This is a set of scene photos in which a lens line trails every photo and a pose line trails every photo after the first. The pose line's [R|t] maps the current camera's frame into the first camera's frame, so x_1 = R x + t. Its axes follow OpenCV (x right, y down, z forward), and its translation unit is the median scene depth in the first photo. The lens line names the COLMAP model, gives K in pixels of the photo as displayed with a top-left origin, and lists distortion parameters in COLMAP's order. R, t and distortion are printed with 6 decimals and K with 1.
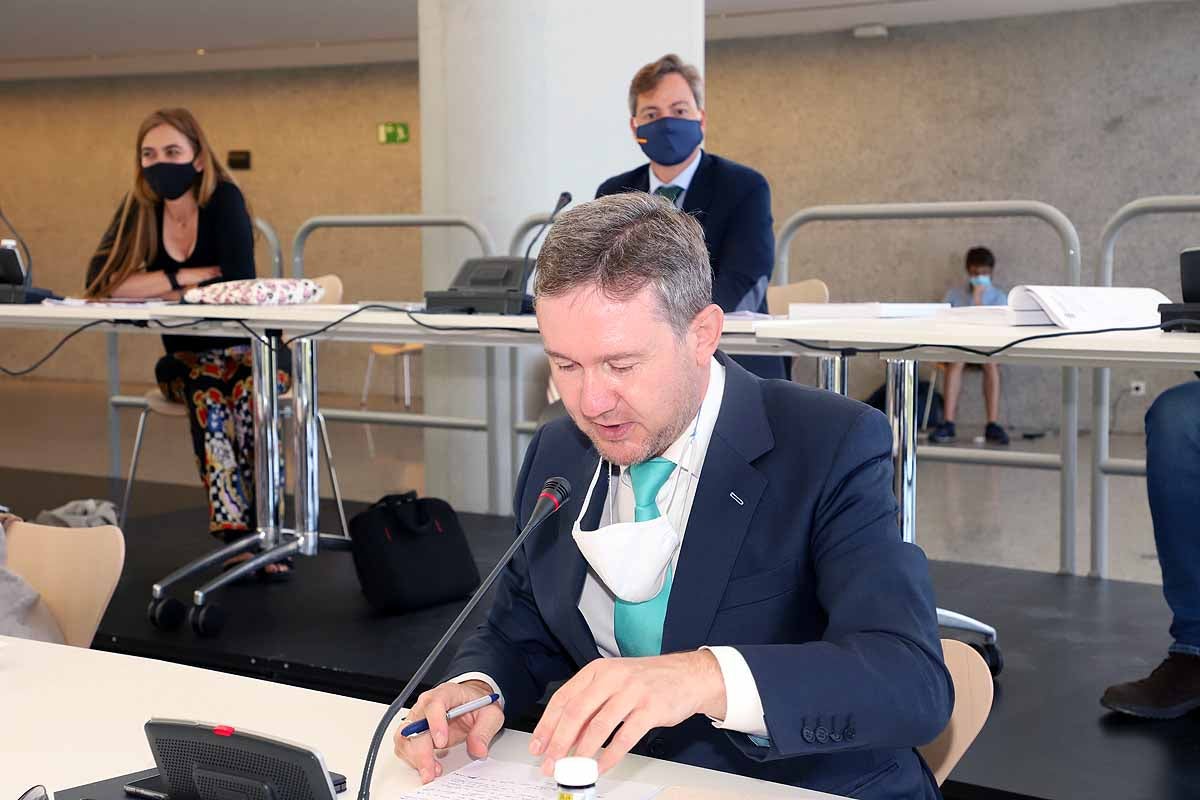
lens RADIAL K [[1903.8, 0, 599.8], [0, 1903.8, 402.1], [0, 0, 1]] dist [0.272491, 0.000000]
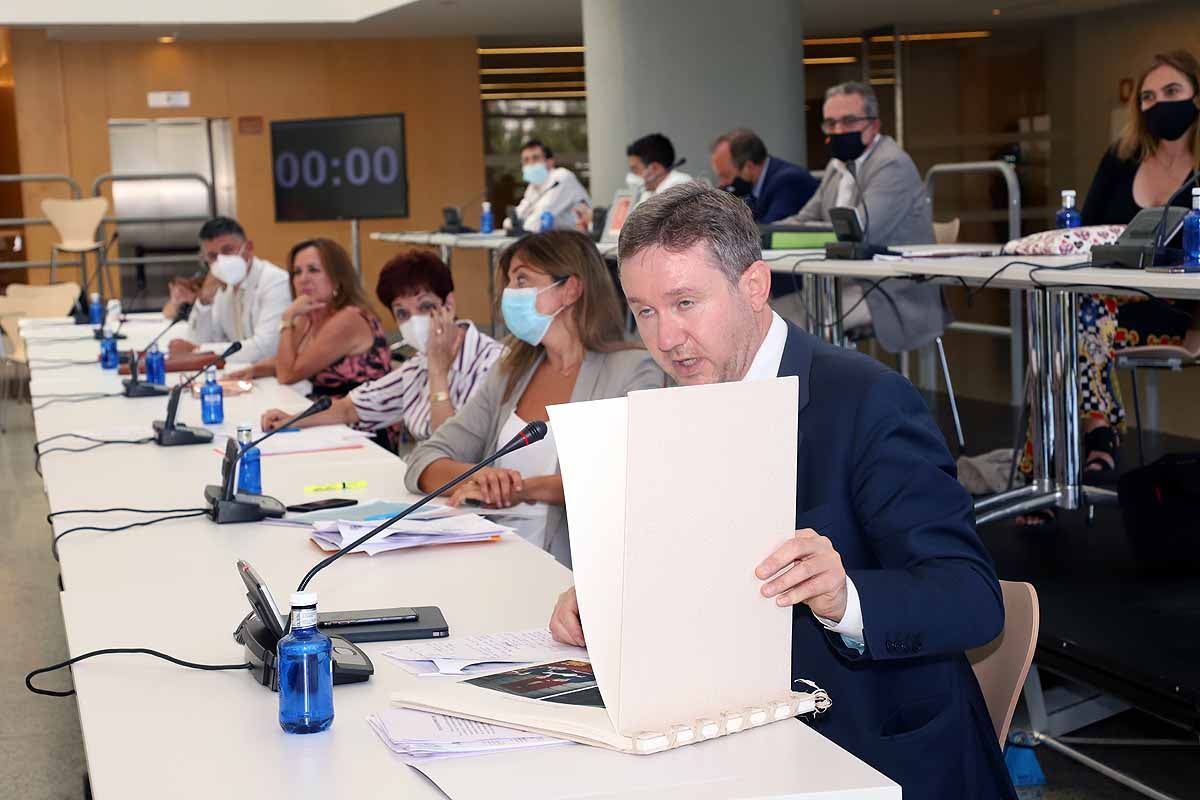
lens RADIAL K [[2313.0, 0, 596.2], [0, 2313.0, 412.0], [0, 0, 1]] dist [0.377854, 0.000000]
pose [[0.786309, 0.029480, -0.617130, 0.381623], [-0.011663, 0.999391, 0.032880, -0.006961], [0.617723, -0.018656, 0.786174, -0.098352]]
